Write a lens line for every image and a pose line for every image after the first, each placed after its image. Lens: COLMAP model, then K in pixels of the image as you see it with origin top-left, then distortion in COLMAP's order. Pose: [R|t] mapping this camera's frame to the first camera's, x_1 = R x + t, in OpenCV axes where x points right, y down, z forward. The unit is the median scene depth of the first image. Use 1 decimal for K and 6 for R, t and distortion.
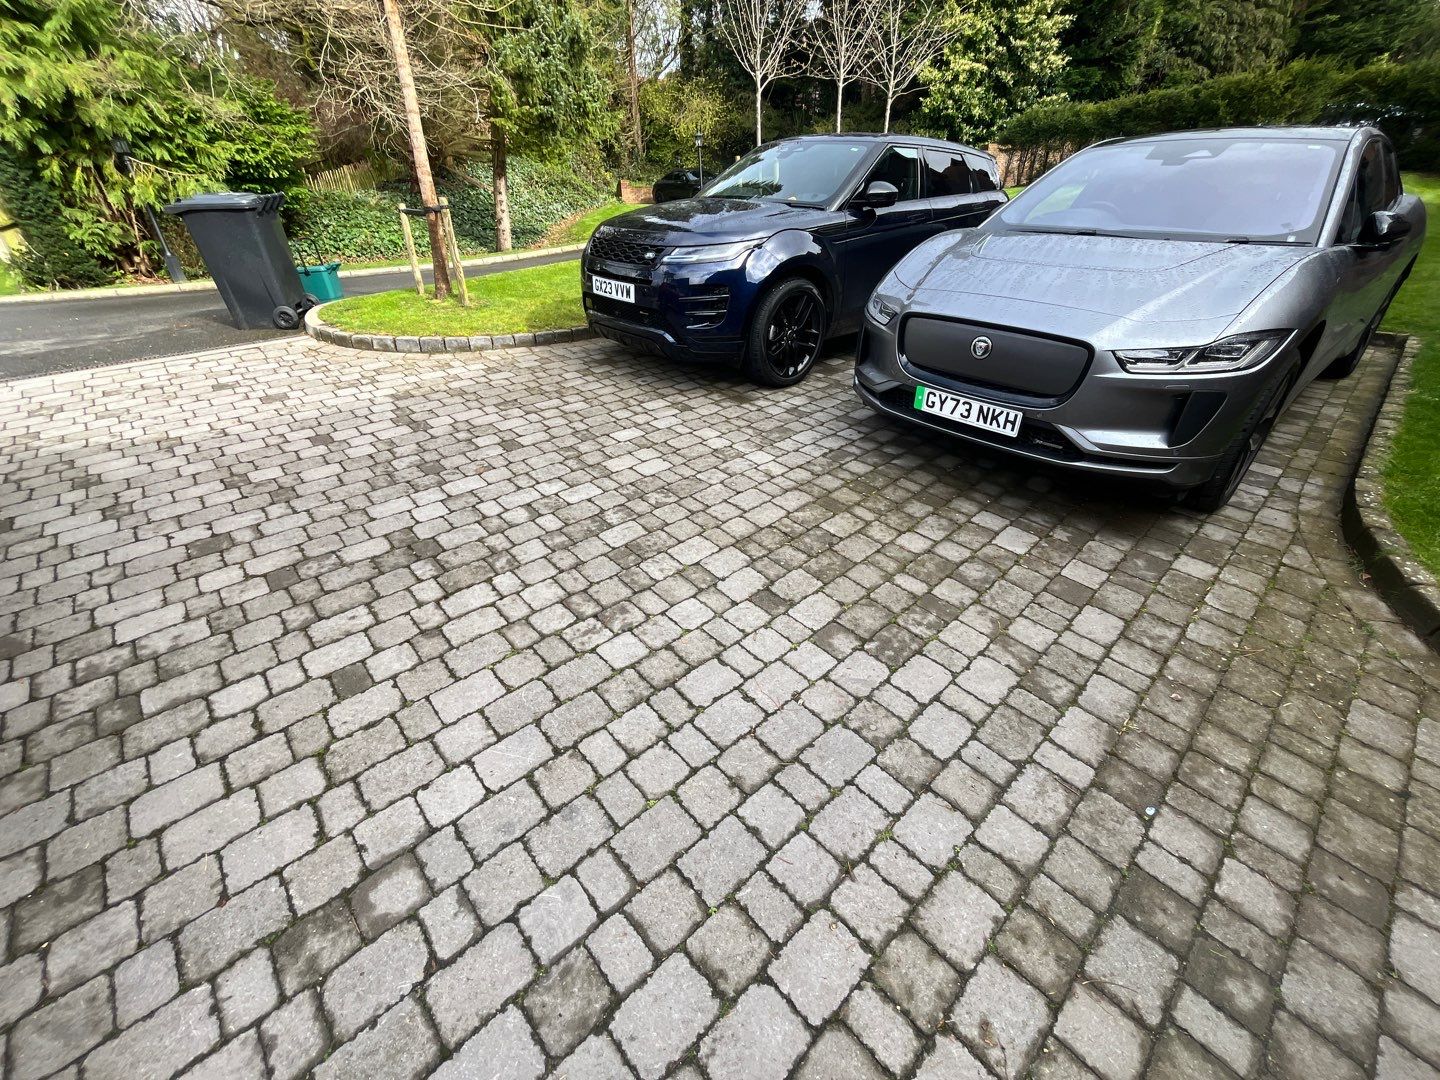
lens RADIAL K [[582.3, 0, 720.0], [0, 582.3, 540.0], [0, 0, 1]] dist [-0.004336, -0.000221]
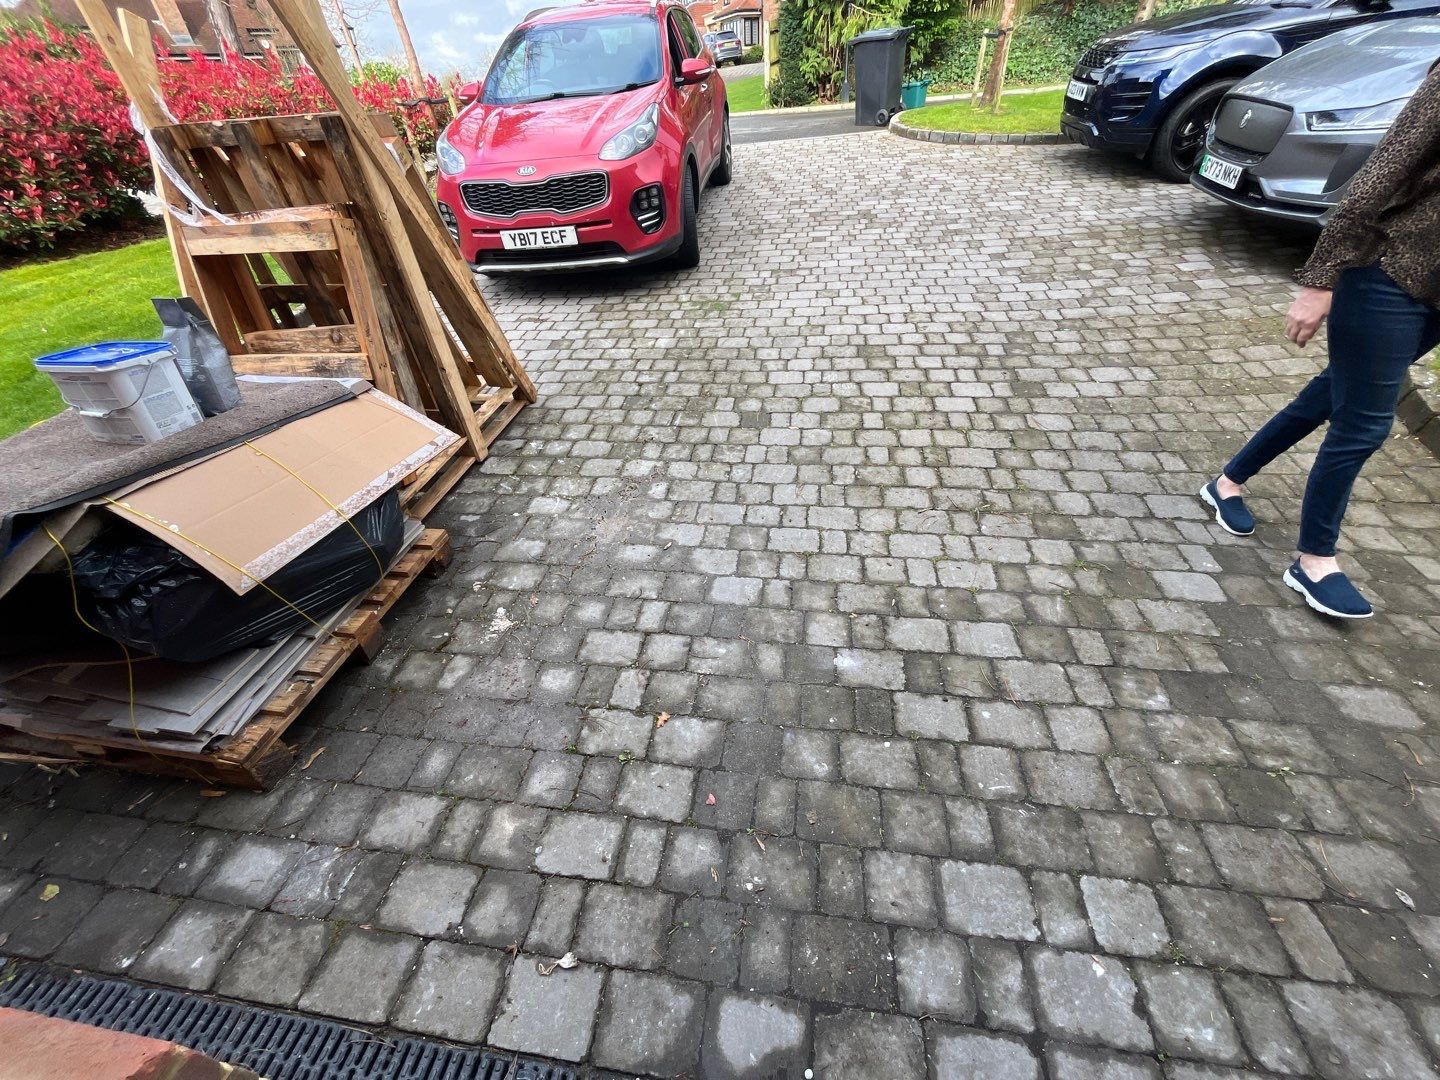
lens RADIAL K [[582.3, 0, 720.0], [0, 582.3, 540.0], [0, 0, 1]] dist [-0.004336, -0.000221]
pose [[0.631176, 0.468000, -0.618541, 0.953359], [-0.336885, 0.883722, 0.324874, 0.520876], [0.698659, 0.003324, 0.715447, -0.845635]]
